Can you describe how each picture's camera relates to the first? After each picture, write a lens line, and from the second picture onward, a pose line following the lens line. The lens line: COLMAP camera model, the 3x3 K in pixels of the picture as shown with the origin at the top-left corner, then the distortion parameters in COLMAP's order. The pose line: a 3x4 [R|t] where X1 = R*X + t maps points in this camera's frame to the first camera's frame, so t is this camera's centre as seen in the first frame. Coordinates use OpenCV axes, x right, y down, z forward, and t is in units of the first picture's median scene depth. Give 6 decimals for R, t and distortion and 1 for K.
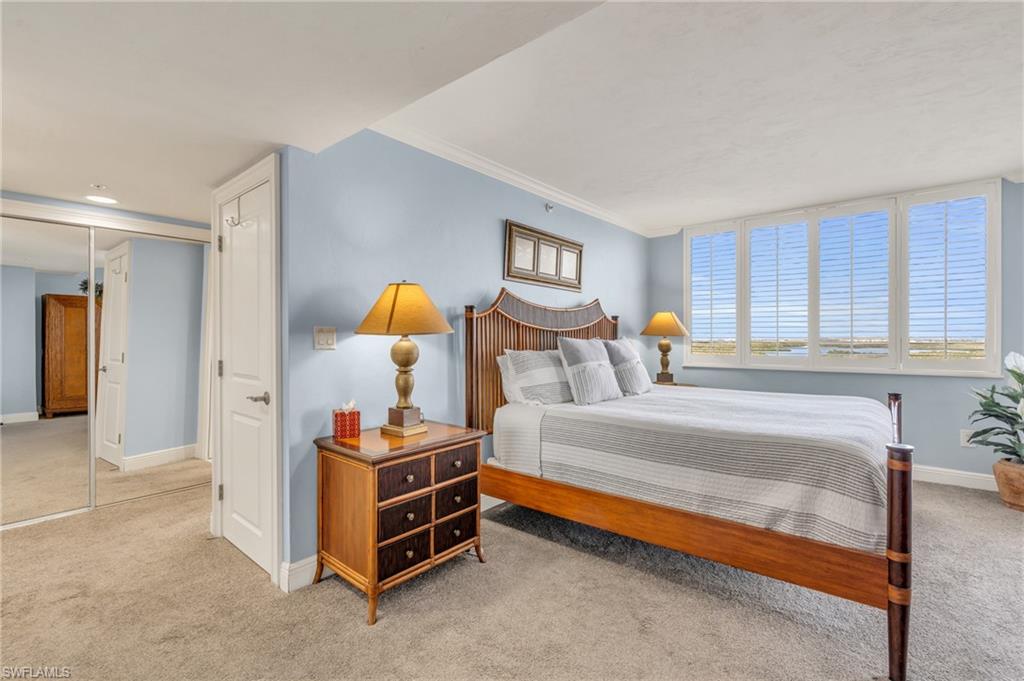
lens RADIAL K [[463.9, 0, 507.6], [0, 463.9, 341.9], [0, 0, 1]] dist [-0.003147, 0.001053]
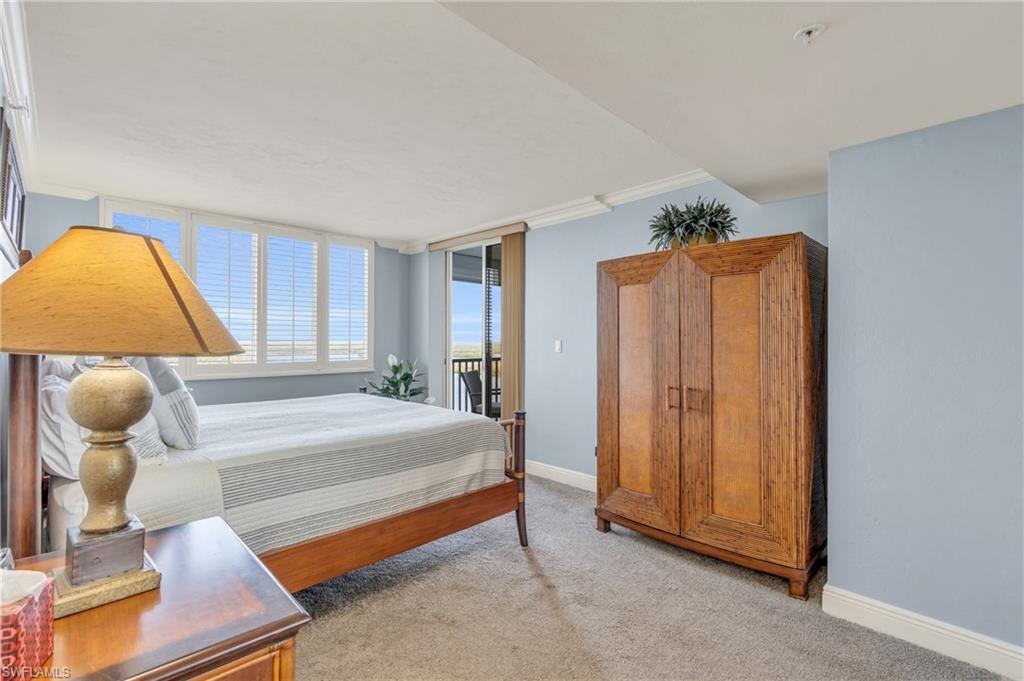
lens RADIAL K [[463.9, 0, 508.6], [0, 463.9, 339.1], [0, 0, 1]] dist [-0.003147, 0.001053]
pose [[0.094793, 0.006689, 0.995475, -0.670472], [0.001578, 0.999975, -0.006869, -0.028239], [-0.995496, 0.002222, 0.094780, 0.656906]]
